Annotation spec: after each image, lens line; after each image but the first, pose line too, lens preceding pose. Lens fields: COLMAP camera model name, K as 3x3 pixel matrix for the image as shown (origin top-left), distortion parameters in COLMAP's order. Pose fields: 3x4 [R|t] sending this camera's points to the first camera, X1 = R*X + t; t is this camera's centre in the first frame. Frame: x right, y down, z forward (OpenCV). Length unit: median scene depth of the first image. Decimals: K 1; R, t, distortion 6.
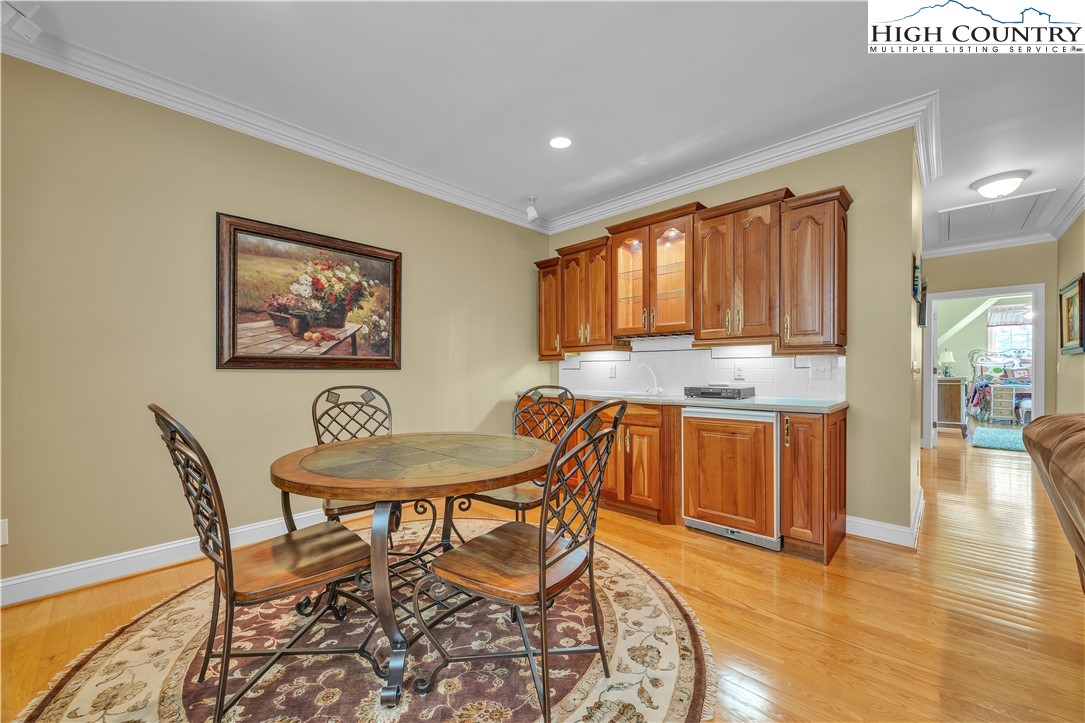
lens RADIAL K [[415.8, 0, 544.2], [0, 415.8, 367.9], [0, 0, 1]] dist [-0.005312, -0.000321]
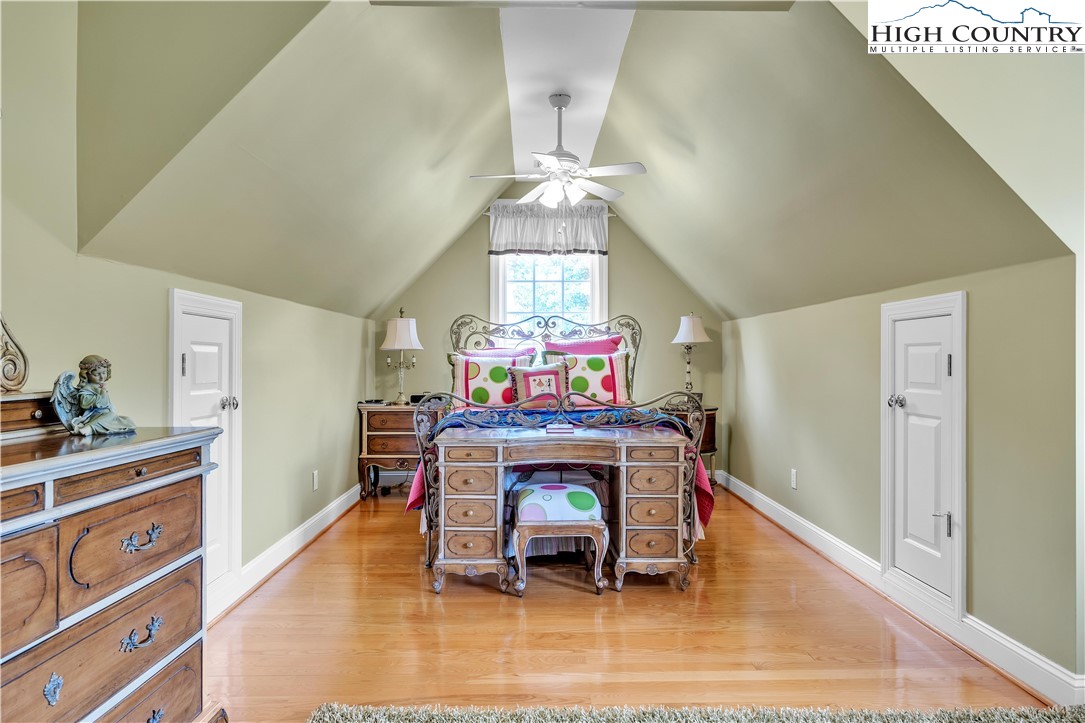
lens RADIAL K [[415.8, 0, 547.0], [0, 415.8, 363.9], [0, 0, 1]] dist [-0.005312, -0.000321]
pose [[0.740537, 0.003102, 0.672008, 0.883835], [-0.007618, 0.999964, 0.003779, -0.004124], [-0.671972, -0.007918, 0.740534, 0.709690]]
